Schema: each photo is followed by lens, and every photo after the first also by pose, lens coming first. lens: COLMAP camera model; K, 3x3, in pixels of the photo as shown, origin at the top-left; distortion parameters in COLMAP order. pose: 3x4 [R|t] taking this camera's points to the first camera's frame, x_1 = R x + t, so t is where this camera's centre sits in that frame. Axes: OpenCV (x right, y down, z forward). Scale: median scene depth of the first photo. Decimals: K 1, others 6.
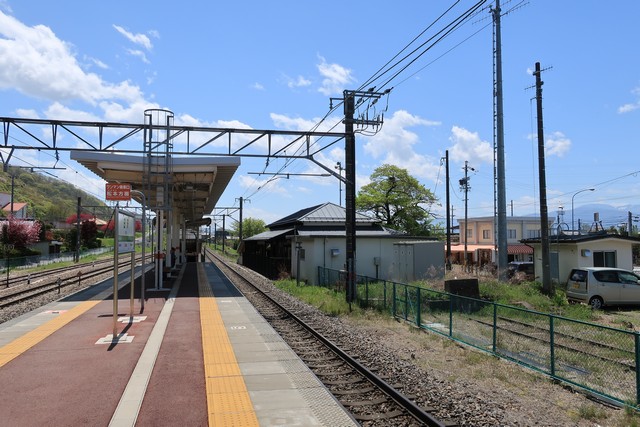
lens RADIAL K [[499.8, 0, 321.0], [0, 499.8, 215.6], [0, 0, 1]] dist [-0.010833, 0.009406]
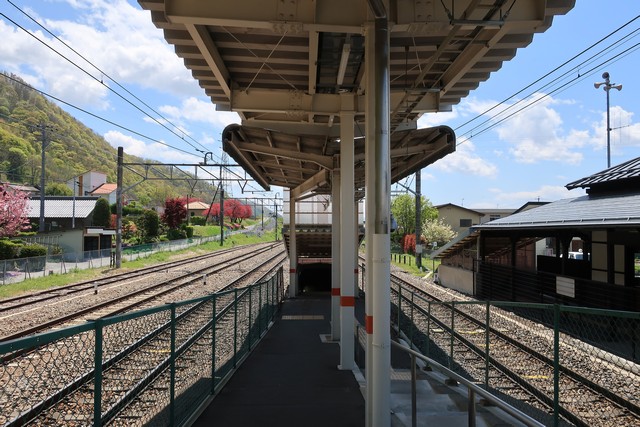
lens RADIAL K [[499.8, 0, 321.0], [0, 499.8, 215.6], [0, 0, 1]] dist [-0.010833, 0.009406]
pose [[0.975122, -0.002336, -0.221658, -0.374550], [0.007351, 0.999735, 0.021805, 0.063327], [0.221549, -0.022892, 0.974881, 1.256741]]
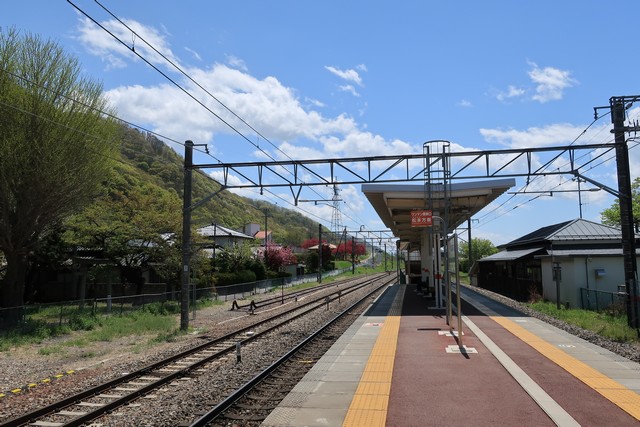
lens RADIAL K [[499.8, 0, 321.0], [0, 499.8, 215.6], [0, 0, 1]] dist [-0.010833, 0.009406]
pose [[0.912208, -0.048185, -0.406883, -0.064466], [0.030768, 0.998313, -0.049244, -0.002209], [0.408570, 0.032402, 0.912152, -0.047016]]
